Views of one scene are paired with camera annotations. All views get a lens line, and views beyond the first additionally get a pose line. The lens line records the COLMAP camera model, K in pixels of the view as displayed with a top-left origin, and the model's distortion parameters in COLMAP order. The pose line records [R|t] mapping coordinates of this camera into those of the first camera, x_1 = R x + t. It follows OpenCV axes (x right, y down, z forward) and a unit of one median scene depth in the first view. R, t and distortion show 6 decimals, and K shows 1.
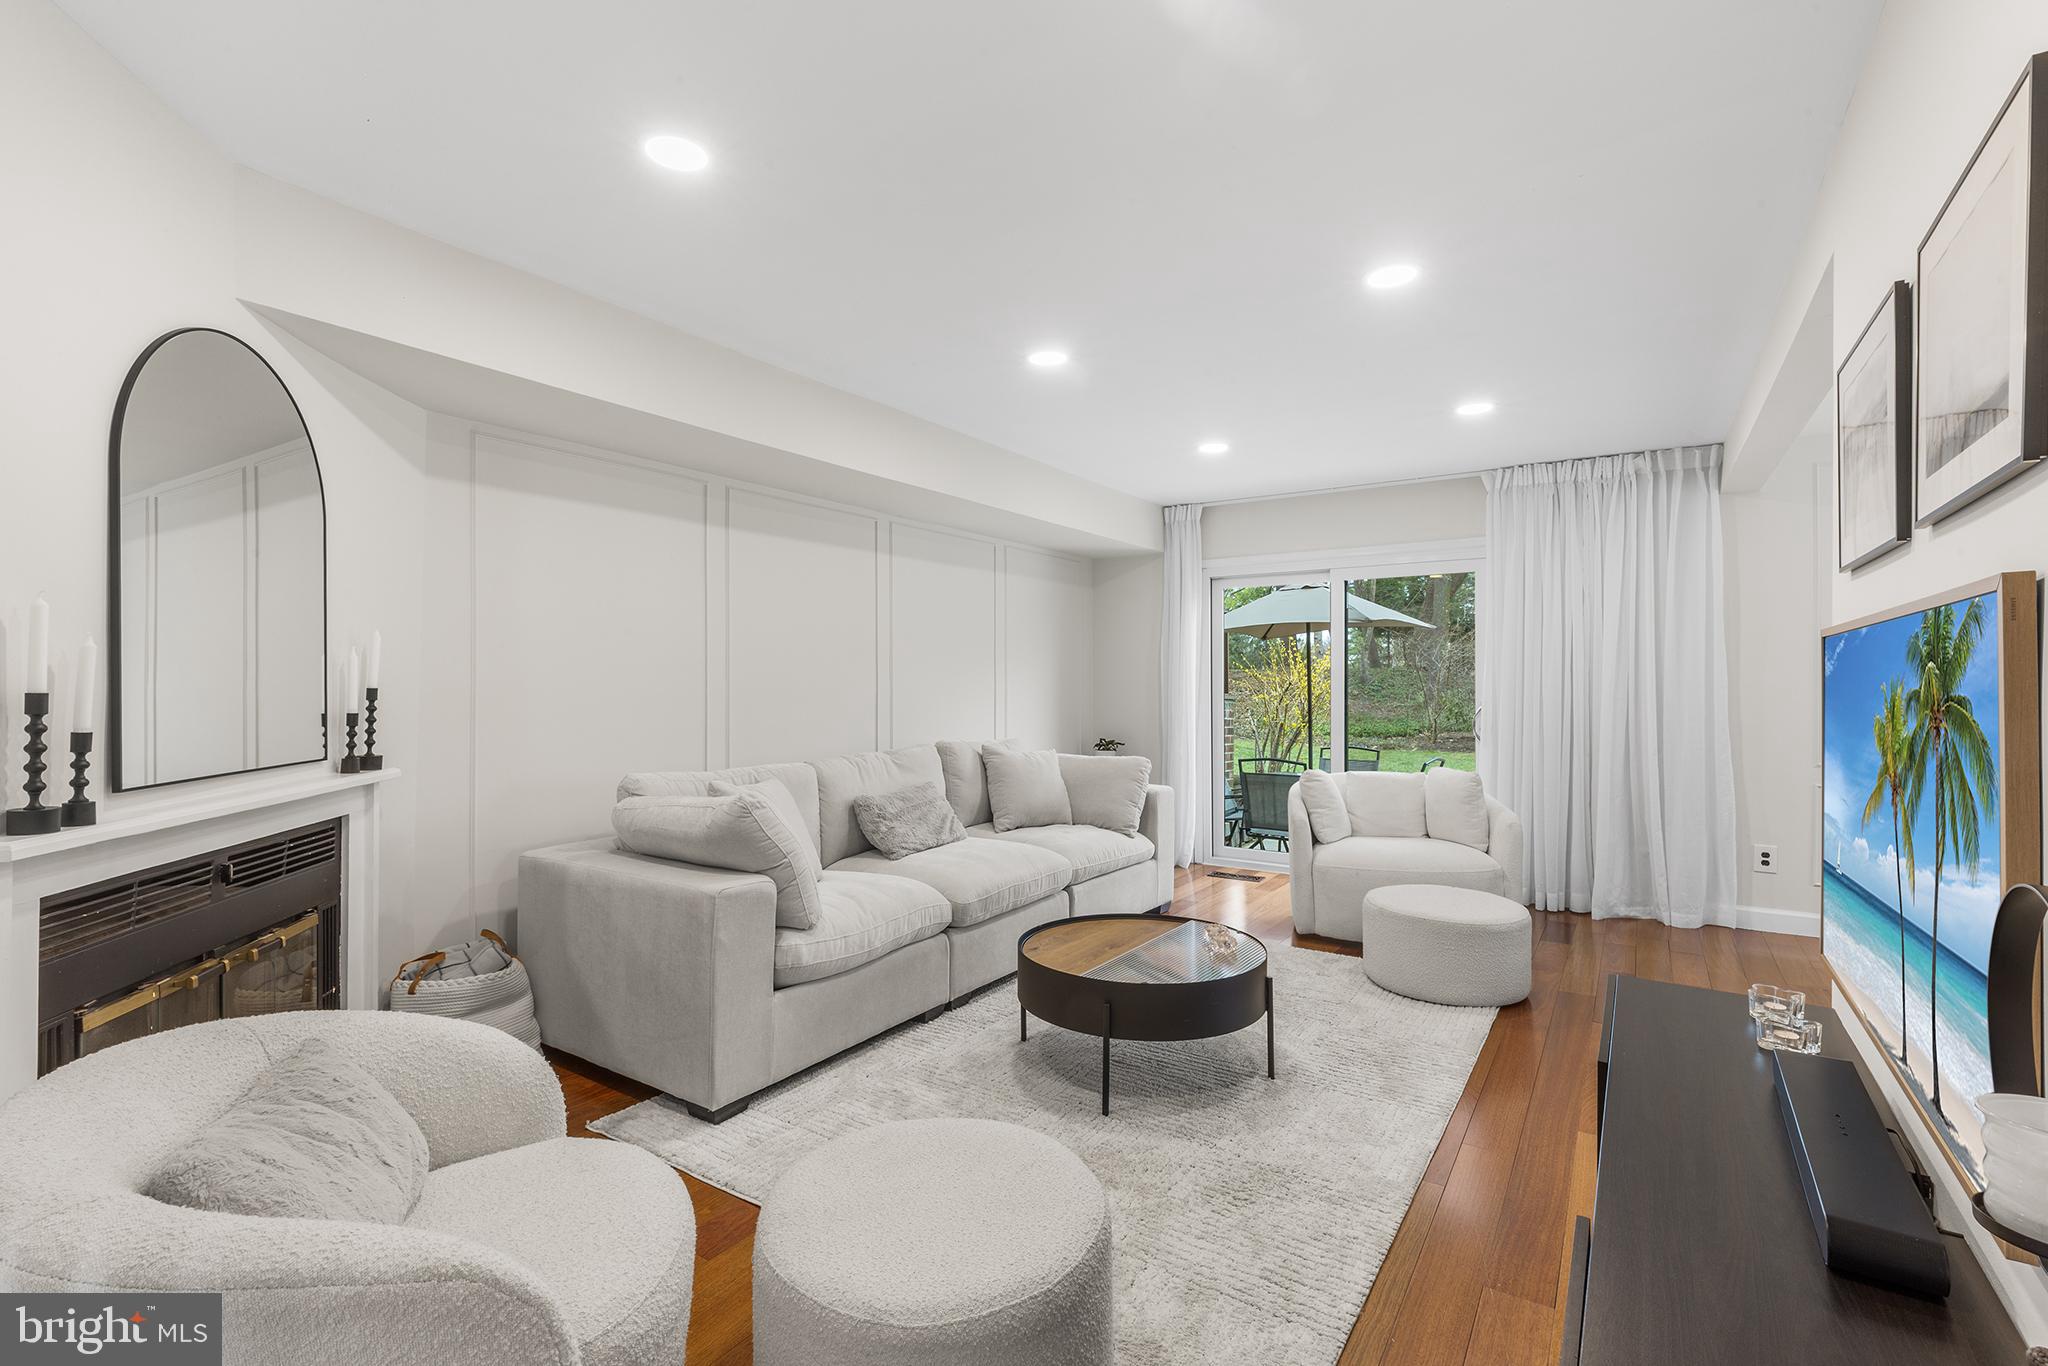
lens RADIAL K [[917.9, 0, 1025.0], [0, 917.9, 681.4], [0, 0, 1]] dist [0.002090, -0.000716]
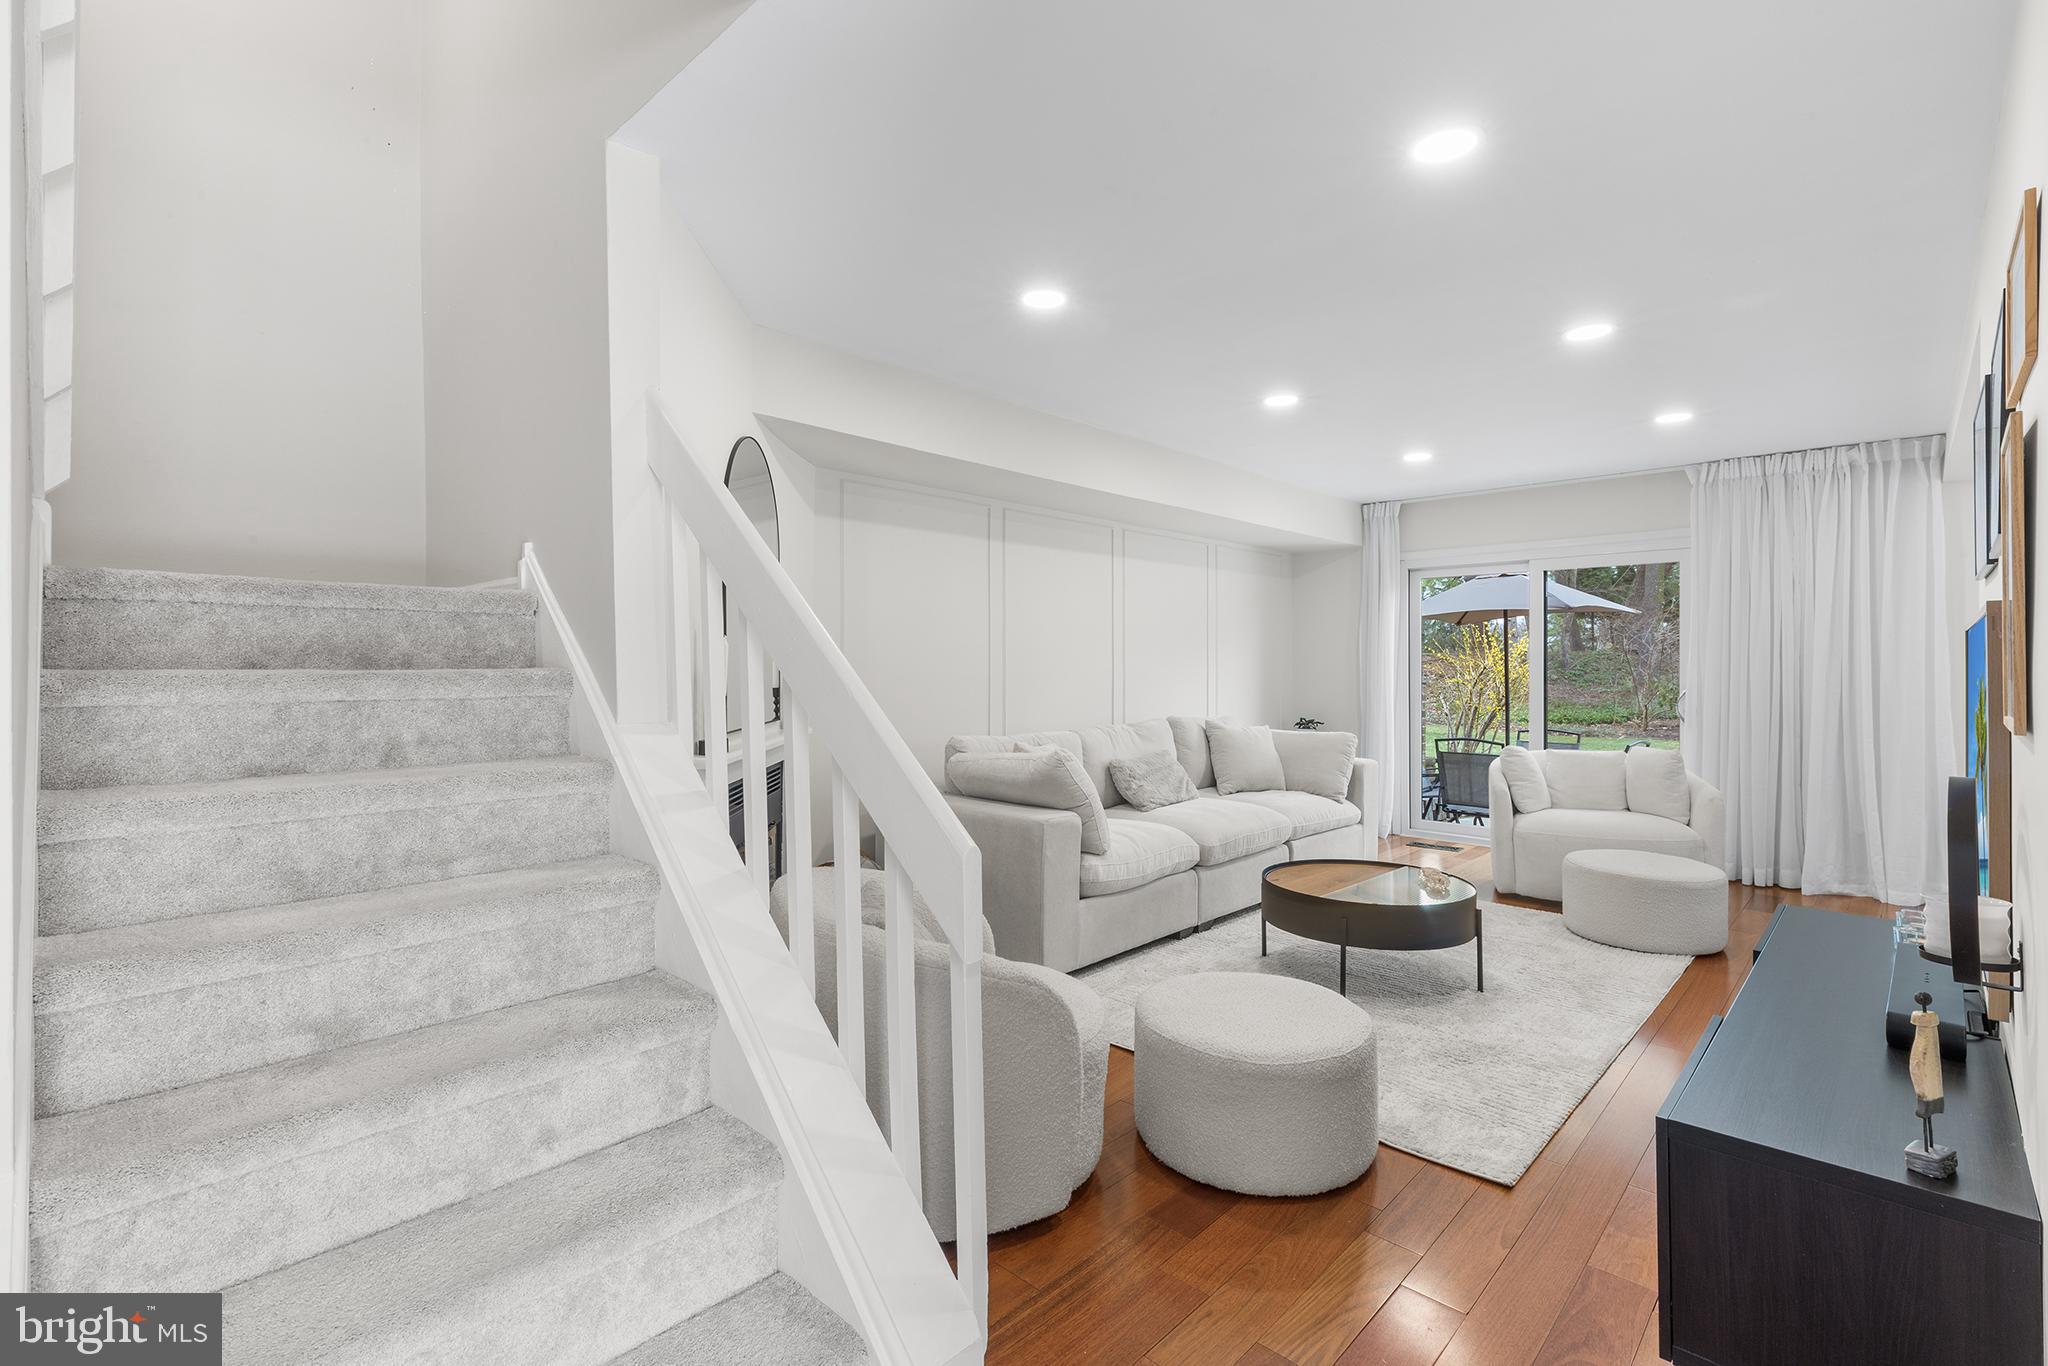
lens RADIAL K [[917.9, 0, 1024.4], [0, 917.9, 664.2], [0, 0, 1]] dist [0.002090, -0.000716]
pose [[0.984204, 0.000578, -0.177040, -0.073133], [-0.000731, 0.999999, -0.000801, -0.000527], [0.177039, 0.000917, 0.984203, -0.200584]]
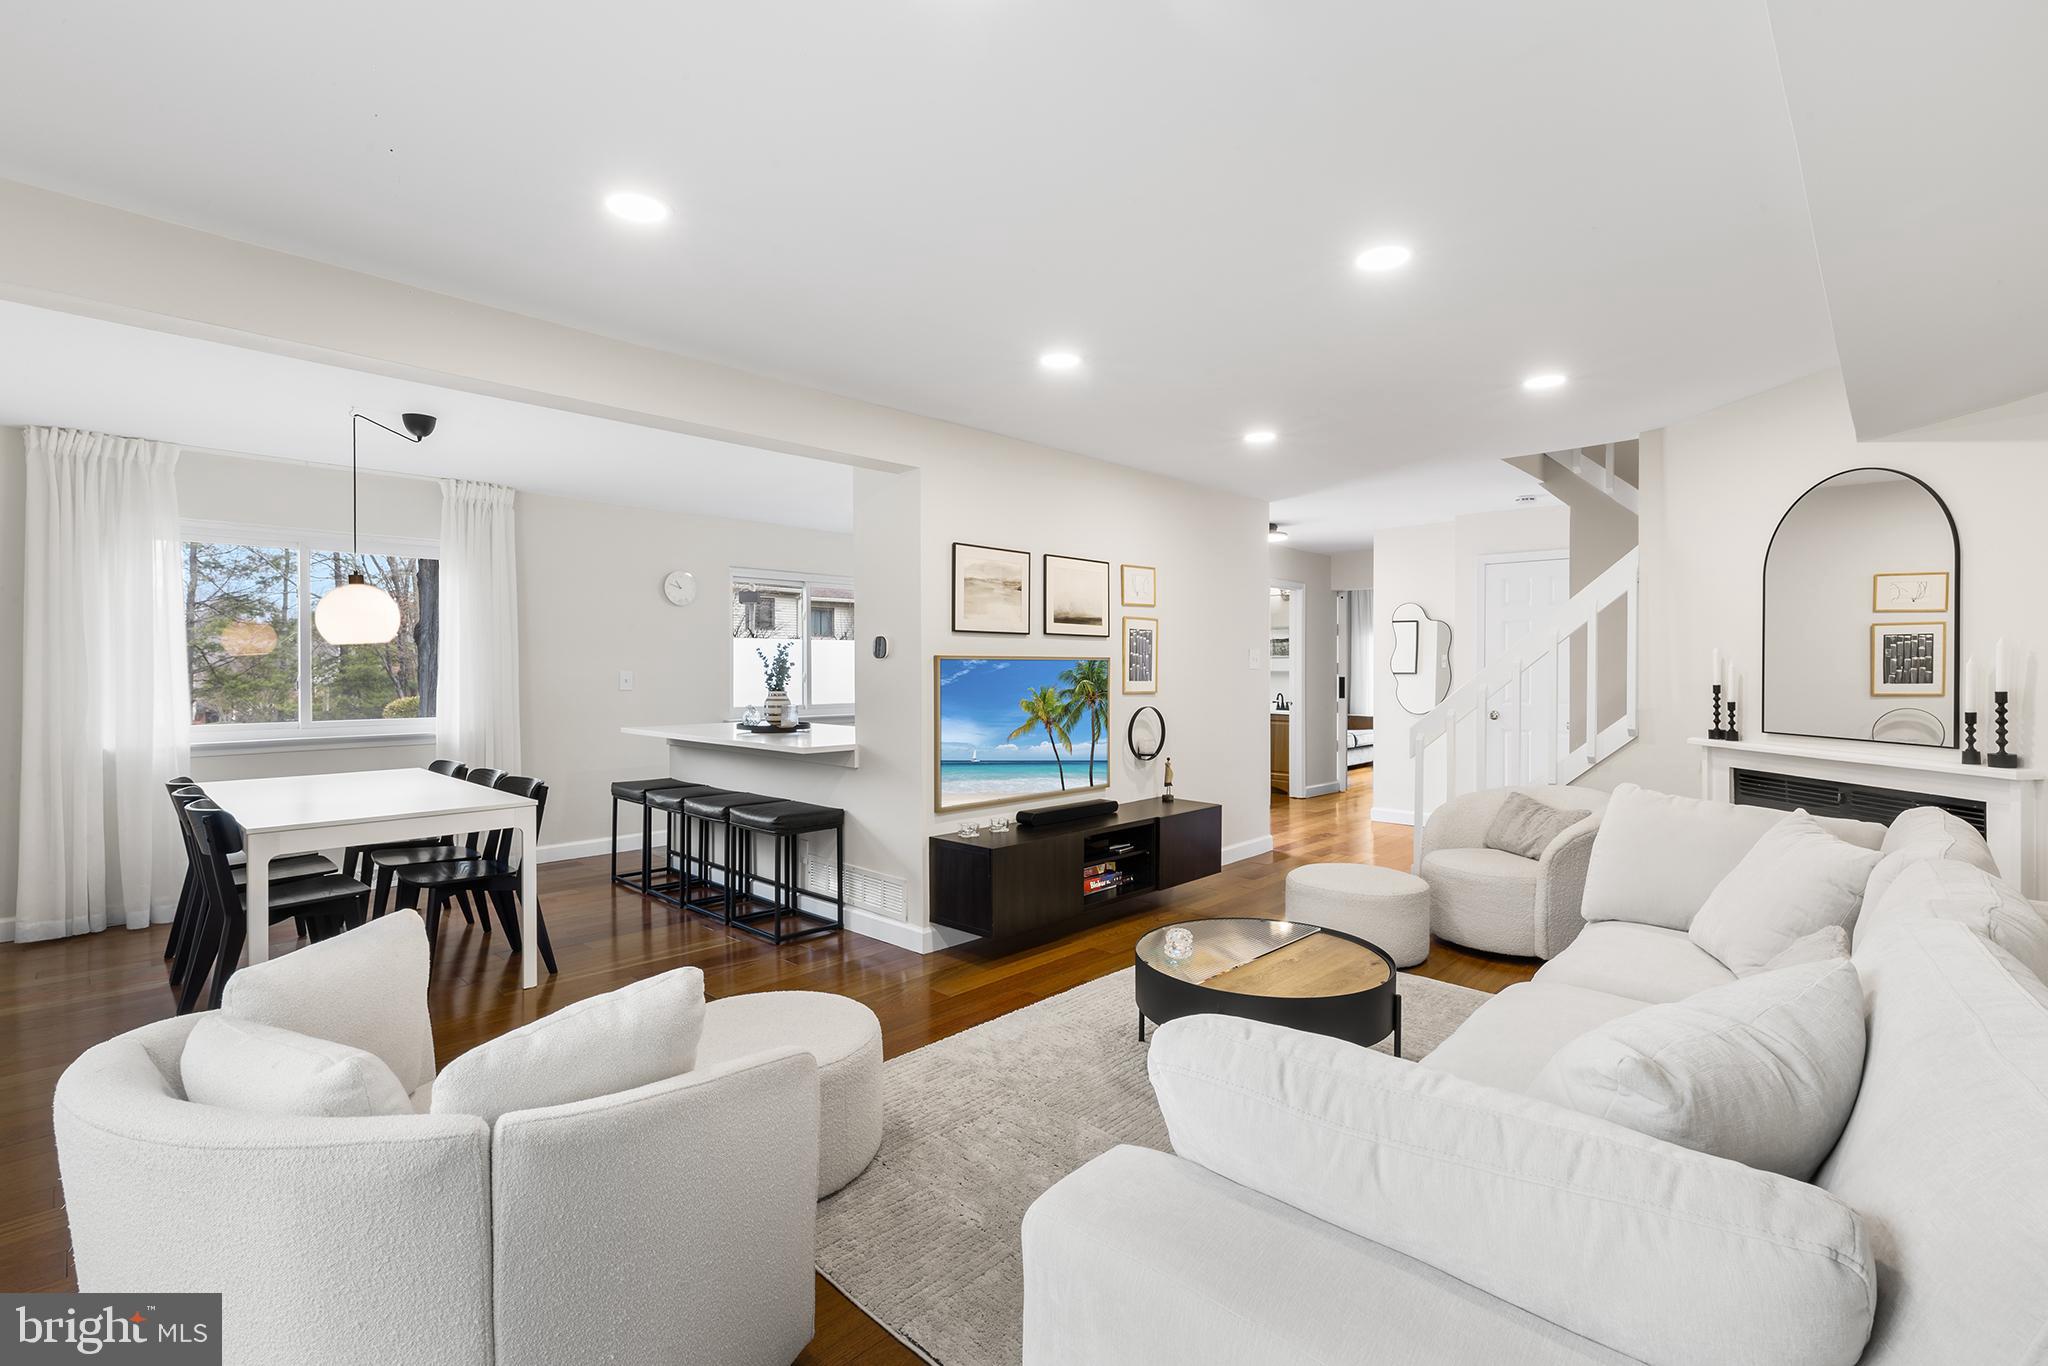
lens RADIAL K [[917.9, 0, 1021.7], [0, 917.9, 670.7], [0, 0, 1]] dist [0.002090, -0.000716]
pose [[-0.984343, 0.000679, 0.176263, 0.138070], [0.001103, 0.999997, 0.002304, -0.012436], [-0.176261, 0.002463, -0.984340, 1.358499]]
